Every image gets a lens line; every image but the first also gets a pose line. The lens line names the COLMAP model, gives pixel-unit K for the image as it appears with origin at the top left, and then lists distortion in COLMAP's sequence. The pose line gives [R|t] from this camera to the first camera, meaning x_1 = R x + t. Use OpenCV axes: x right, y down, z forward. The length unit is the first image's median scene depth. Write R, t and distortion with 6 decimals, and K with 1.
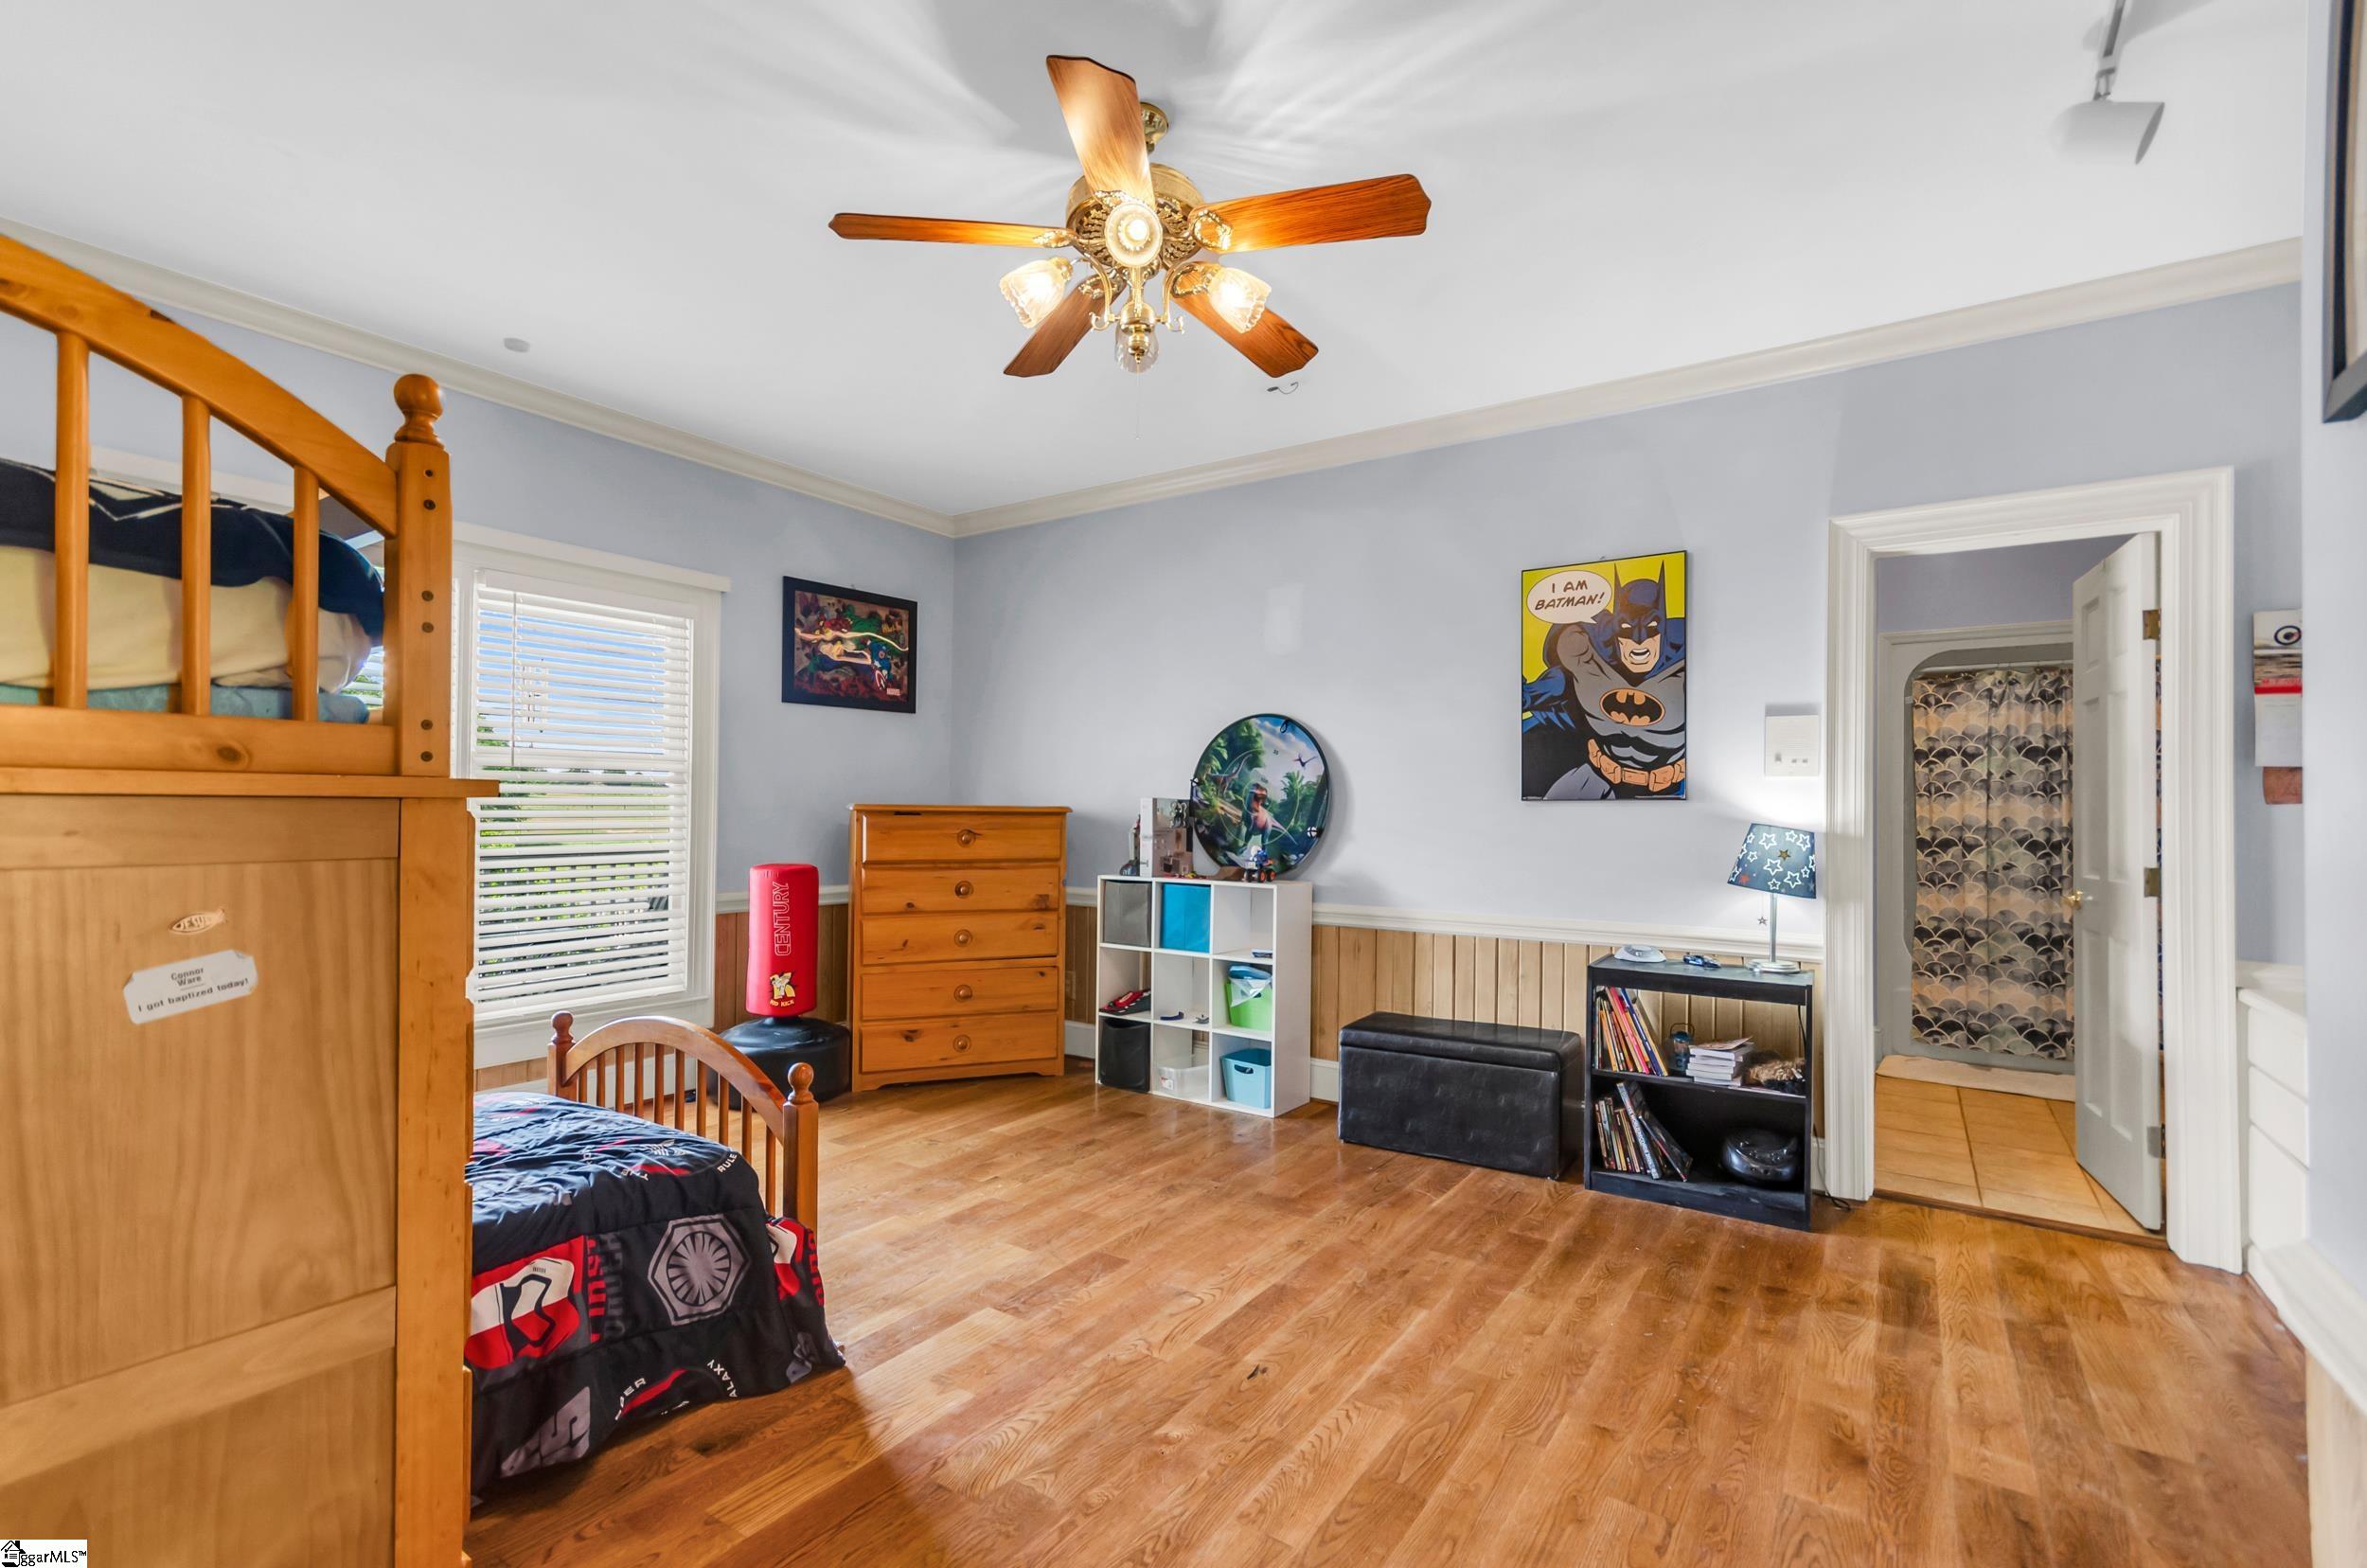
lens RADIAL K [[1066.3, 0, 1185.9], [0, 1066.3, 798.6], [0, 0, 1]] dist [-0.000434, 0.000335]
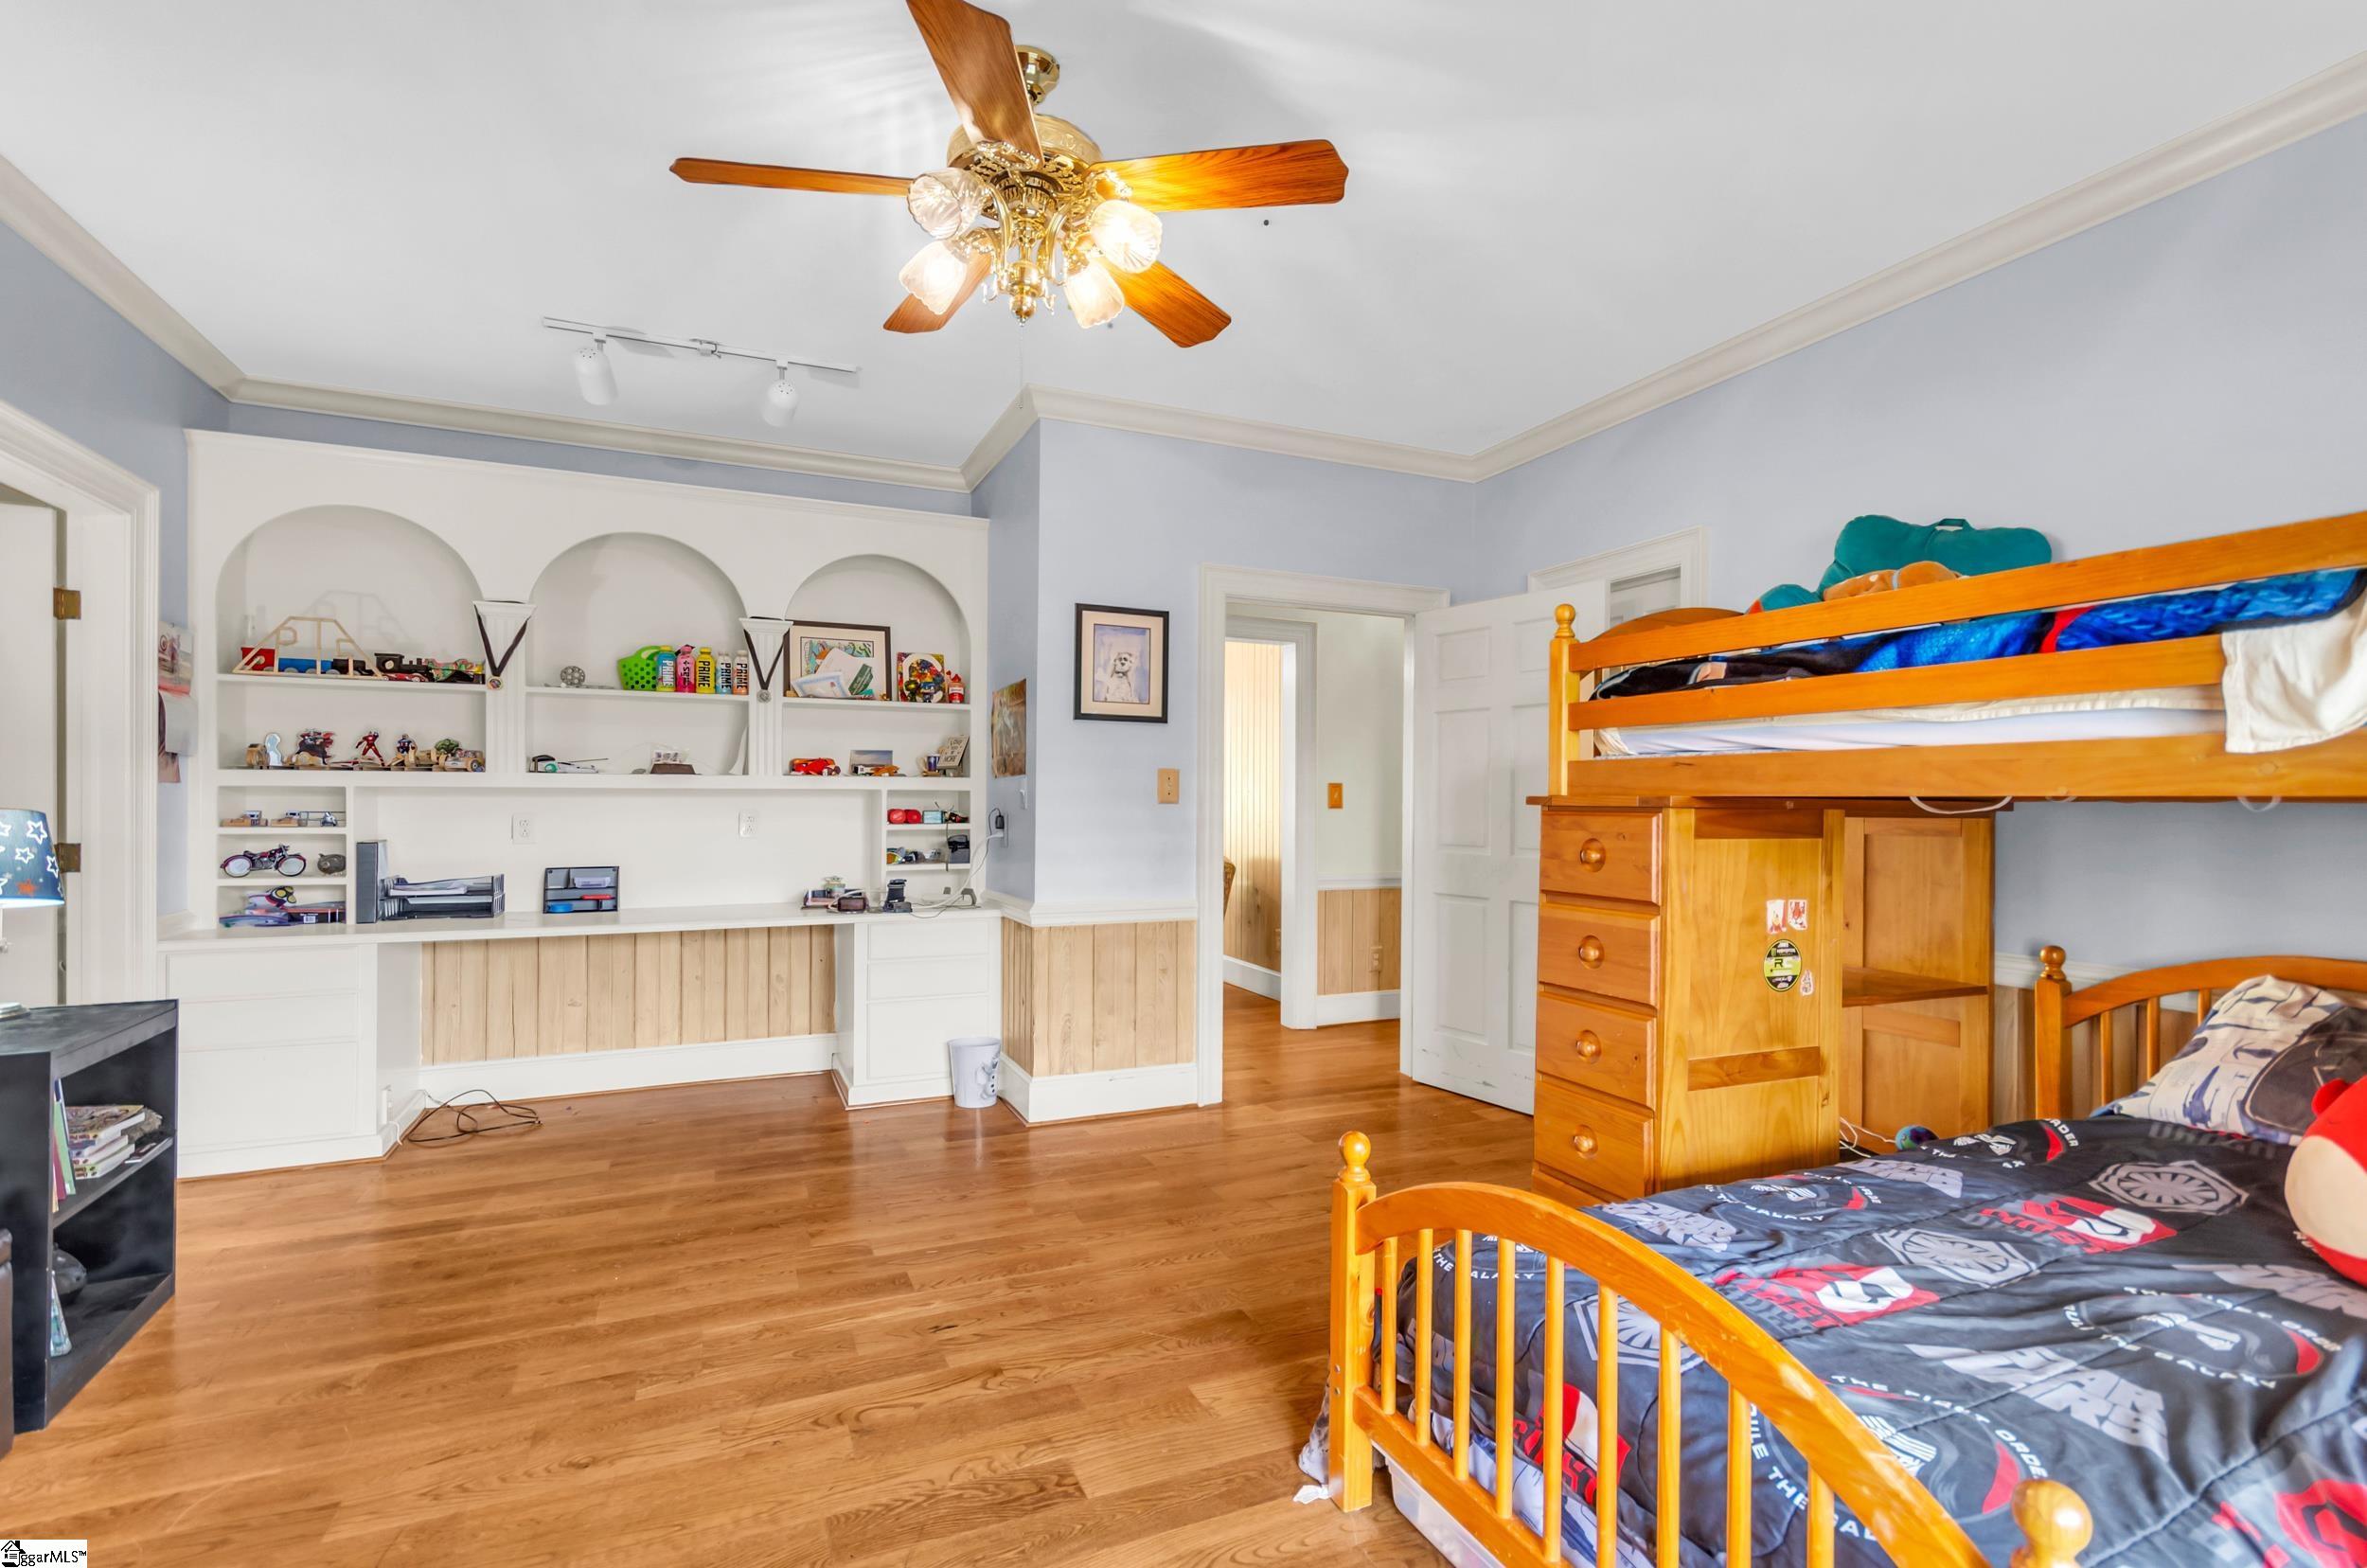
lens RADIAL K [[1066.3, 0, 1185.9], [0, 1066.3, 798.6], [0, 0, 1]] dist [-0.000434, 0.000335]
pose [[-0.842518, -0.020253, 0.538287, -0.591023], [-0.025406, 0.999675, -0.002153, 0.012845], [-0.538069, -0.015489, -0.842759, 1.512586]]
